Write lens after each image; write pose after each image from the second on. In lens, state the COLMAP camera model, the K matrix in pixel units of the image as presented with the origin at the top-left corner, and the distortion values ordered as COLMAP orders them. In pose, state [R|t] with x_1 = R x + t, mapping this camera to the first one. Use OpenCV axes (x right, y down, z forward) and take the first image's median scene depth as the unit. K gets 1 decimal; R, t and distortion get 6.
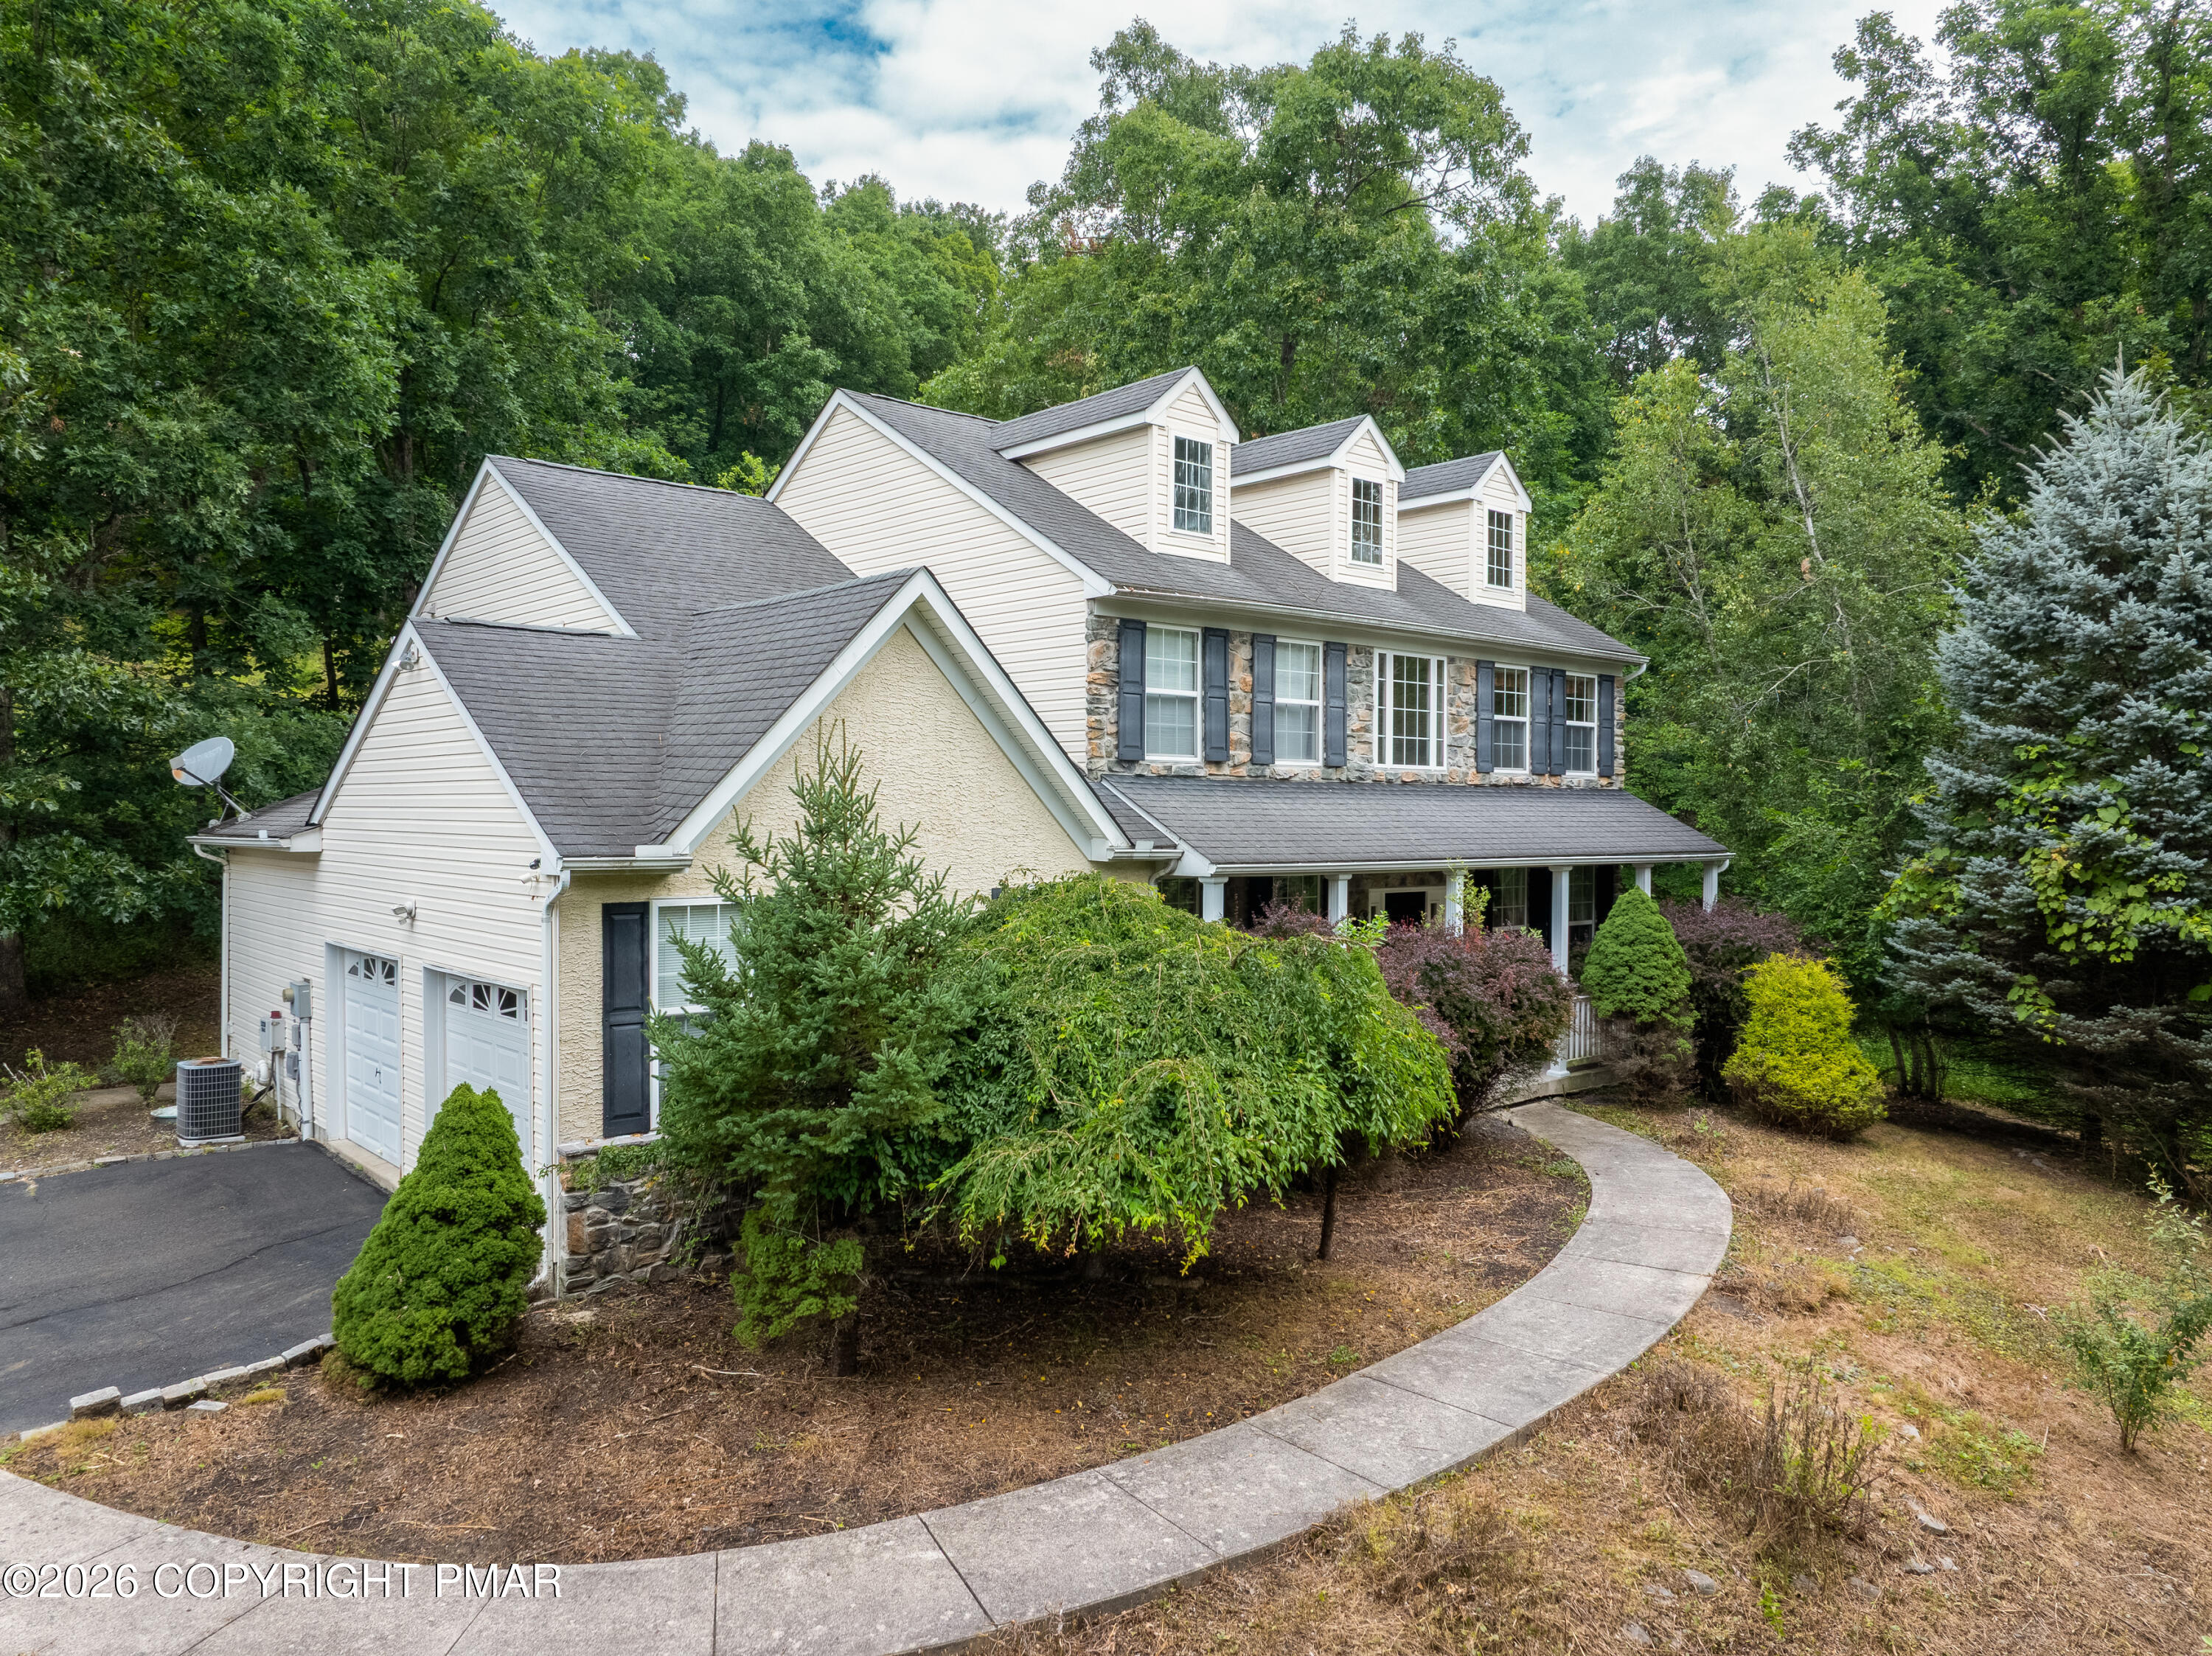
lens RADIAL K [[1556.0, 0, 1112.3], [0, 1556.0, 822.7], [0, 0, 1]] dist [-0.034635, 0.007383]
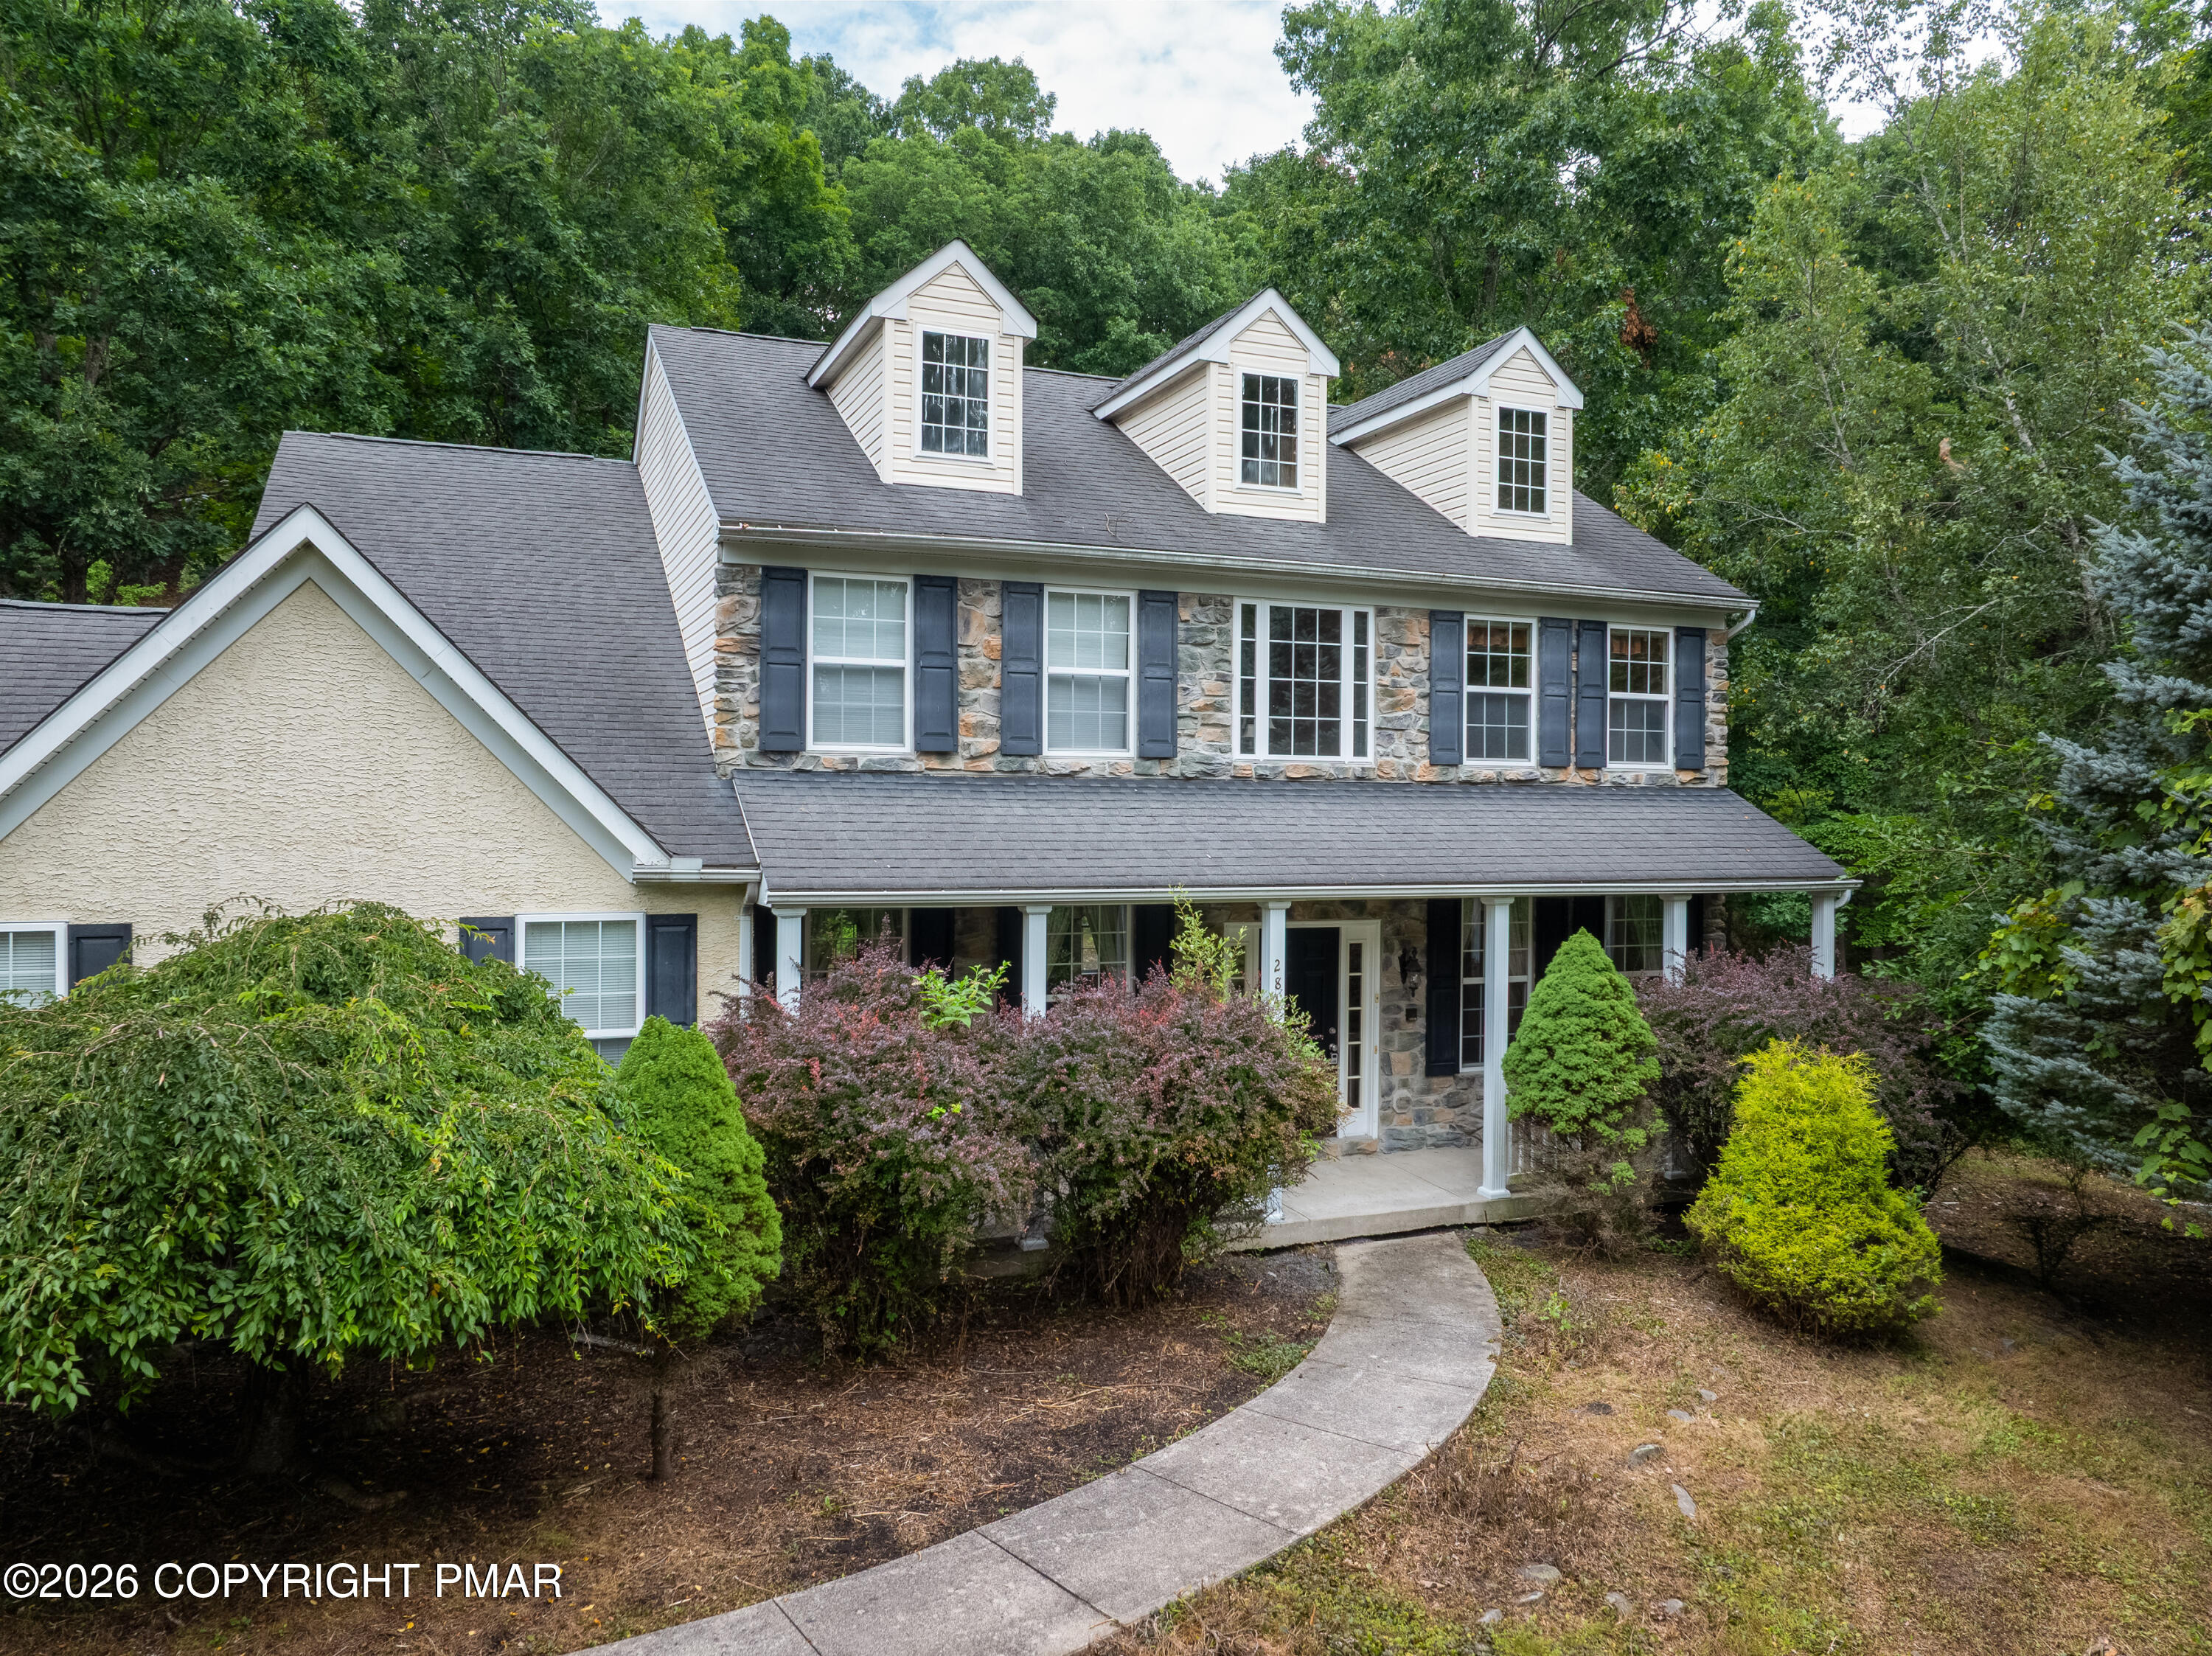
lens RADIAL K [[1556.0, 0, 1110.0], [0, 1556.0, 824.1], [0, 0, 1]] dist [-0.034635, 0.007383]
pose [[0.943378, 0.004978, -0.331681, 0.378280], [-0.005211, 0.999986, 0.000187, -0.004457], [0.331678, 0.001552, 0.943391, 0.297958]]
